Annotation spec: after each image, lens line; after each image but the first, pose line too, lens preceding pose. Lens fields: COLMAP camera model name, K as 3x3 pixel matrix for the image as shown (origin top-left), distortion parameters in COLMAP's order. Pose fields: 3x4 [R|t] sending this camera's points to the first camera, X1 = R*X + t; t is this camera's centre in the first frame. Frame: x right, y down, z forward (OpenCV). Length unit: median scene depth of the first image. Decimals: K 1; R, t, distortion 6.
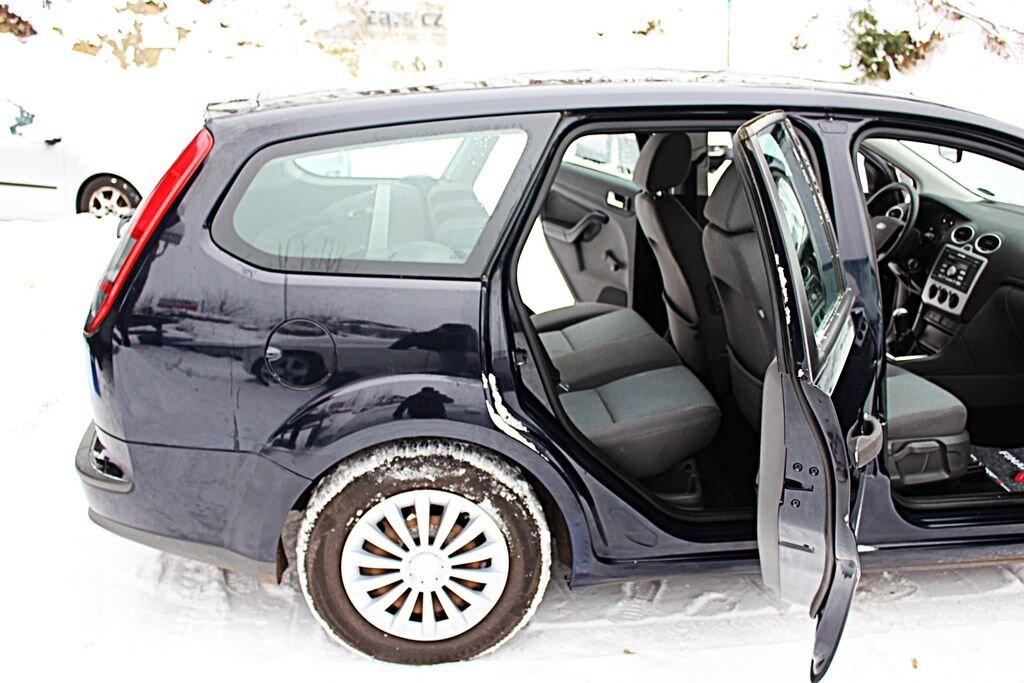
lens RADIAL K [[963.3, 0, 512.0], [0, 963.3, 341.5], [0, 0, 1]] dist [-0.152768, 0.164127]
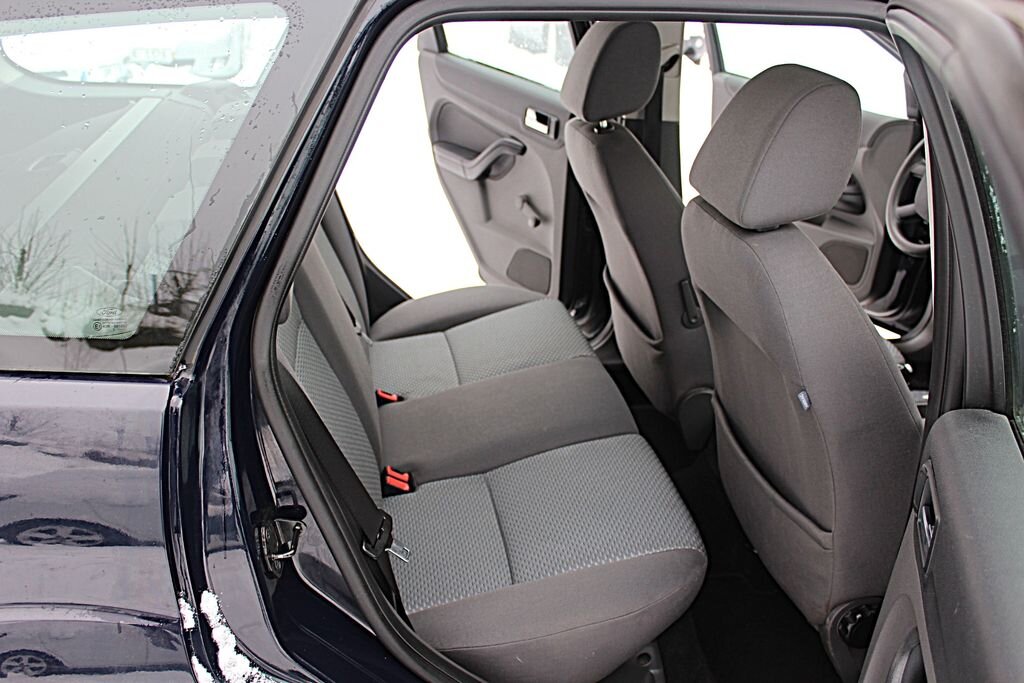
lens RADIAL K [[963.3, 0, 512.0], [0, 963.3, 341.5], [0, 0, 1]] dist [-0.152768, 0.164127]
pose [[0.997766, 0.009180, 0.066177, 0.060813], [-0.016762, 0.993232, 0.114936, -0.090546], [-0.064673, -0.115788, 0.991166, 0.412966]]
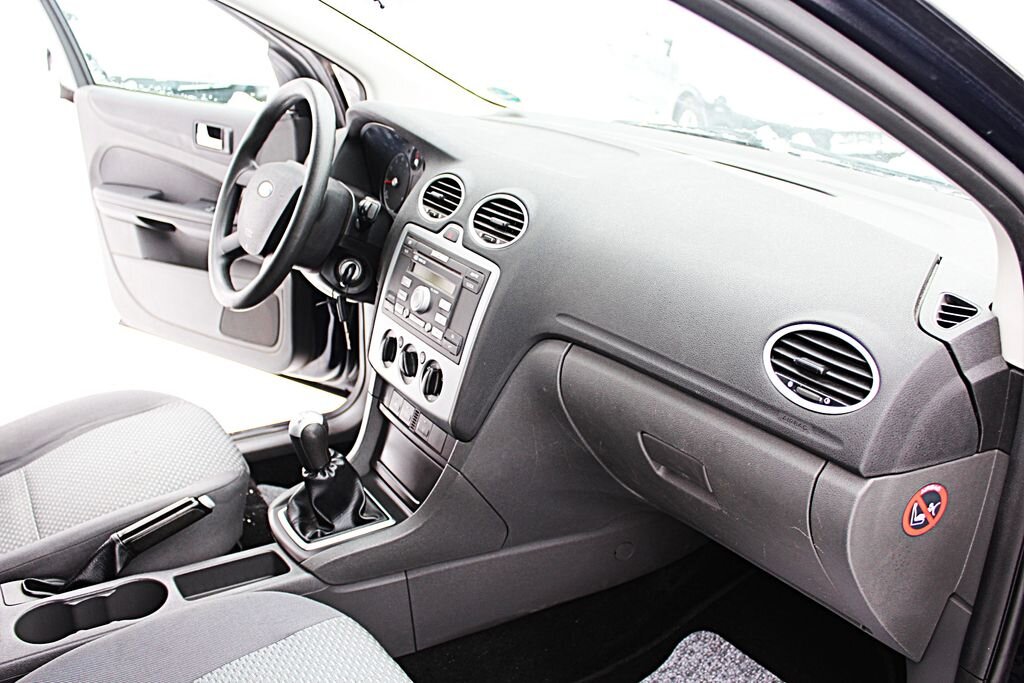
lens RADIAL K [[963.3, 0, 512.0], [0, 963.3, 341.5], [0, 0, 1]] dist [-0.152768, 0.164127]
pose [[0.908054, -0.143074, 0.393660, 0.346458], [0.118504, 0.989208, 0.086170, -0.087120], [-0.401740, -0.031597, 0.915208, 0.627741]]
